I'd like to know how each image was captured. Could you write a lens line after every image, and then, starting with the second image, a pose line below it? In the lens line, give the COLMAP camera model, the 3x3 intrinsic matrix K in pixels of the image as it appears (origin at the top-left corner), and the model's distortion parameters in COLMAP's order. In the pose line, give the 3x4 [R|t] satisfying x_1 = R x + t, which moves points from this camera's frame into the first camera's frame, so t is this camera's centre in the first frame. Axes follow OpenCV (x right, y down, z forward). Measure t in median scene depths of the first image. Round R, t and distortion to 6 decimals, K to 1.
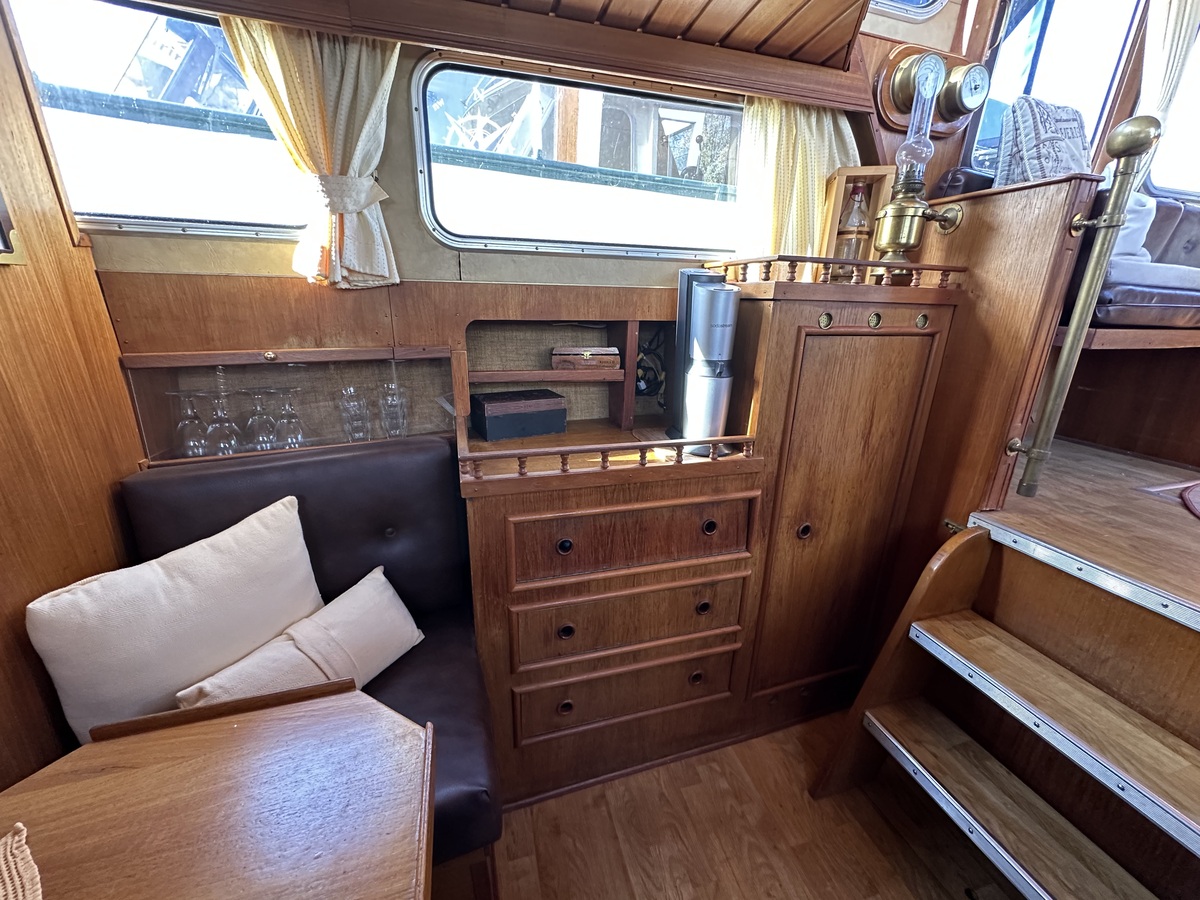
lens RADIAL K [[475.5, 0, 600.0], [0, 475.5, 450.0], [0, 0, 1]] dist [-0.001008, -0.000241]
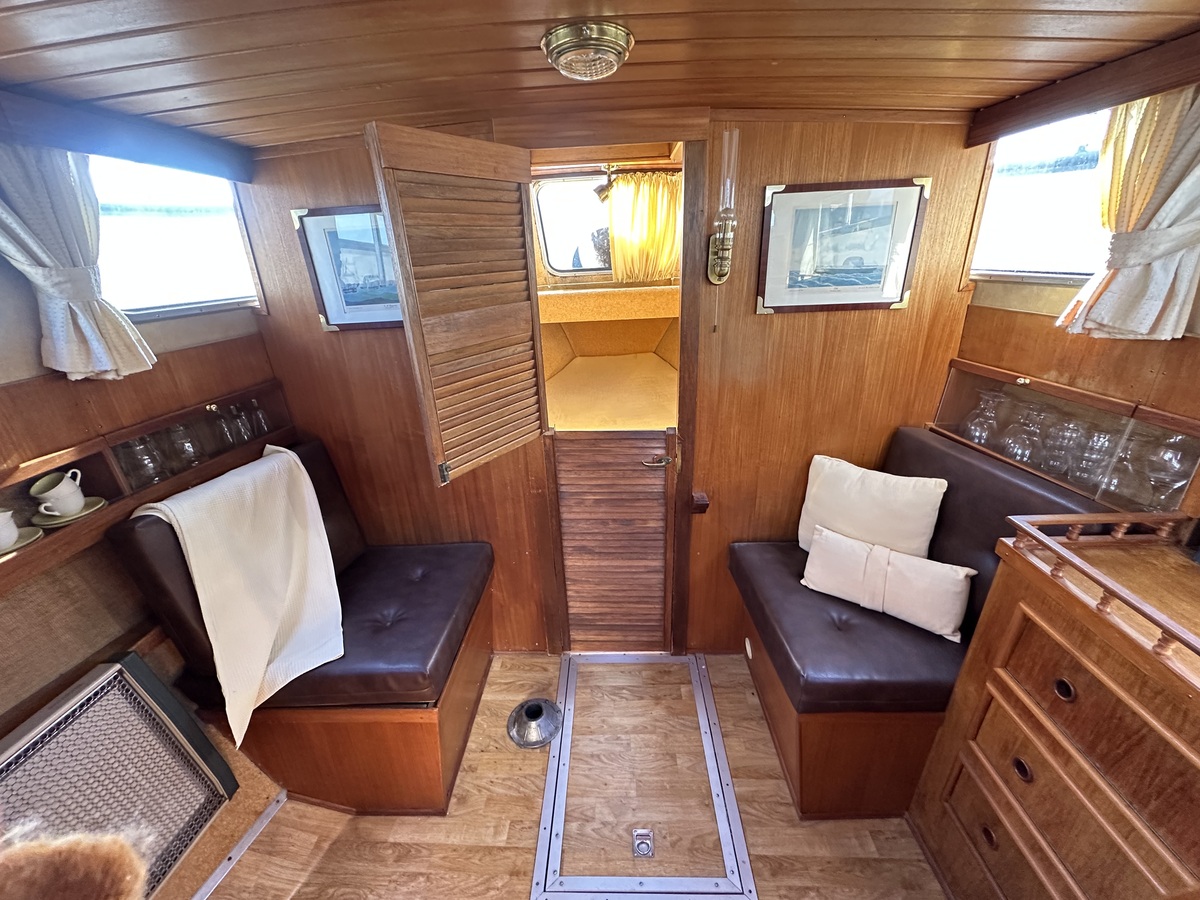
lens RADIAL K [[475.5, 0, 600.0], [0, 475.5, 450.0], [0, 0, 1]] dist [-0.001008, -0.000241]
pose [[-0.318601, 0.371123, -0.872216, 0.825168], [-0.254130, 0.853037, 0.455791, -0.350236], [0.913187, 0.366872, -0.177465, 0.318736]]
